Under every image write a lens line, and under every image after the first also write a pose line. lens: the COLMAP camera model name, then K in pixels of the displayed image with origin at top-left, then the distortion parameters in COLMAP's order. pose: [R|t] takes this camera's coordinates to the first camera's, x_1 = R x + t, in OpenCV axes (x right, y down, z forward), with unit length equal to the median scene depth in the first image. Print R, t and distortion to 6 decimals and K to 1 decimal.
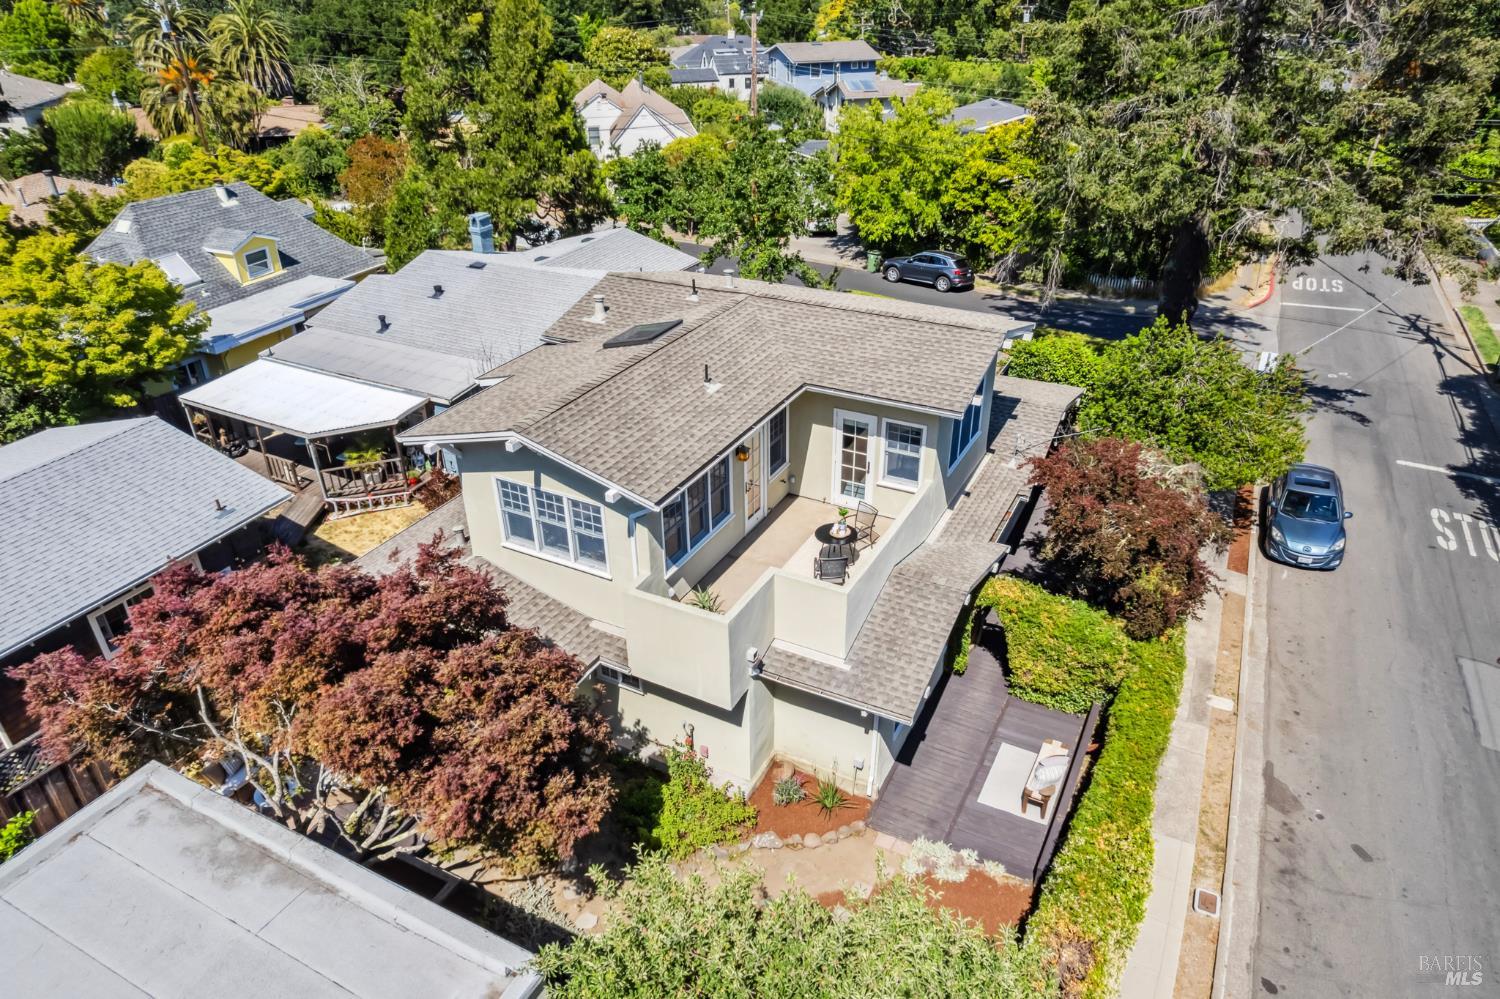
lens RADIAL K [[967.0, 0, 750.0], [0, 967.0, 499.5], [0, 0, 1]] dist [-0.088590, 0.078816]
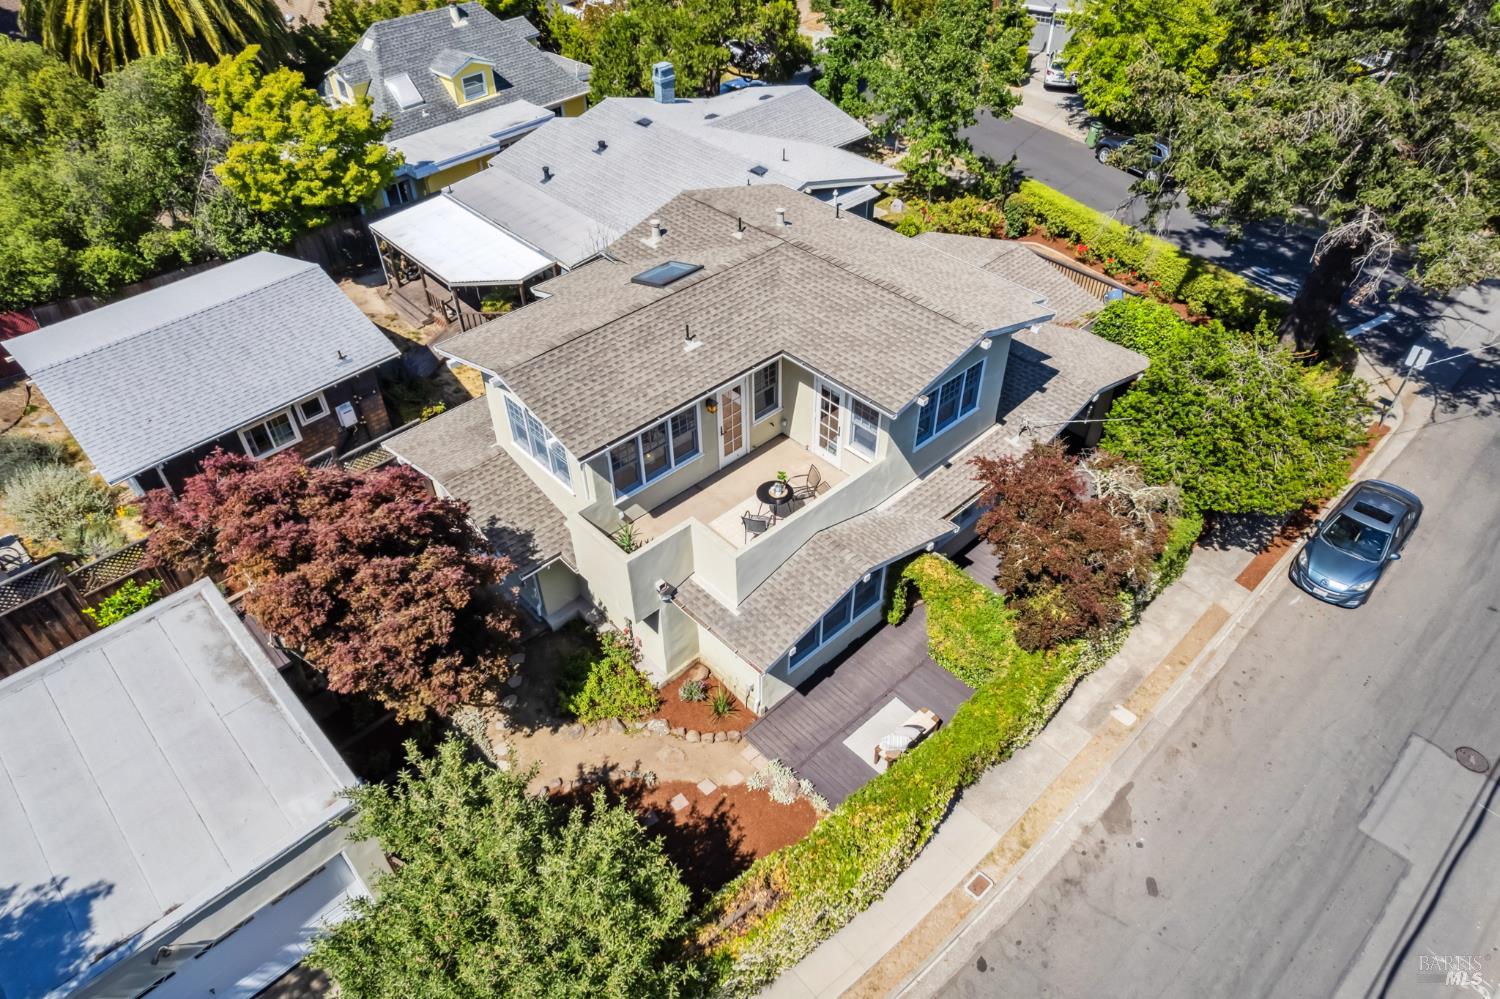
lens RADIAL K [[967.0, 0, 750.0], [0, 967.0, 499.5], [0, 0, 1]] dist [-0.088590, 0.078816]
pose [[0.944691, 0.219045, -0.244088, 0.286367], [-0.160347, 0.957721, 0.238872, -0.187656], [0.286092, -0.186521, 0.939873, -0.066356]]
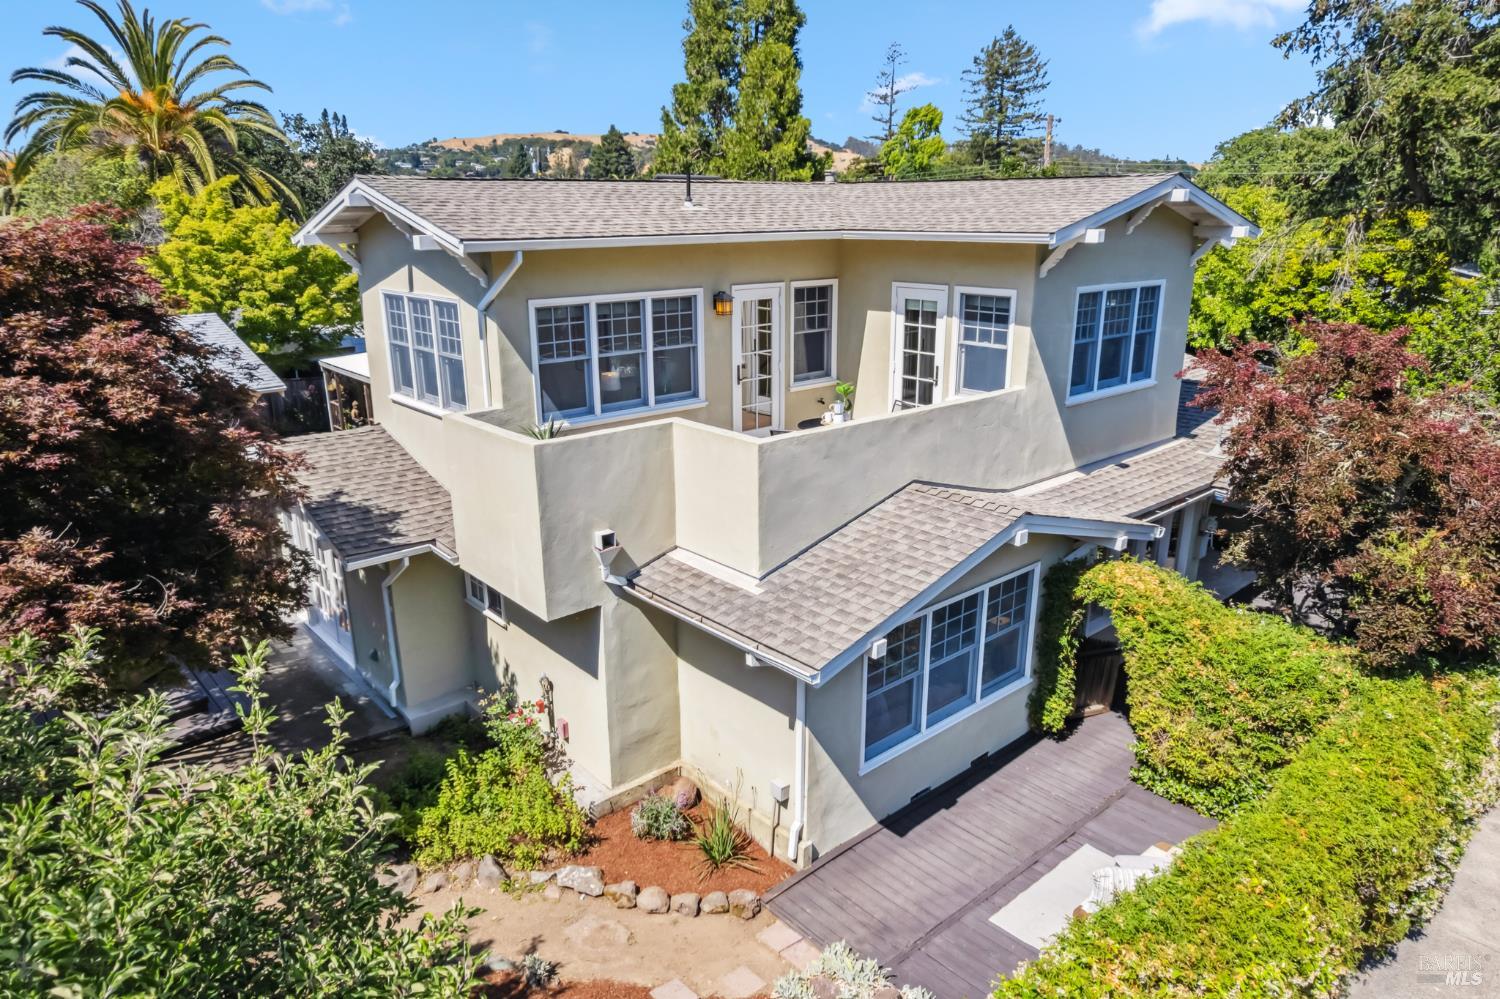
lens RADIAL K [[958.5, 0, 755.0], [0, 958.5, 512.4], [0, 0, 1]] dist [-0.043384, 0.000075]
pose [[0.934102, 0.114236, -0.338236, 0.217611], [-0.180506, 0.968526, -0.171390, 0.173363], [0.308011, 0.221149, 0.925323, 0.355634]]
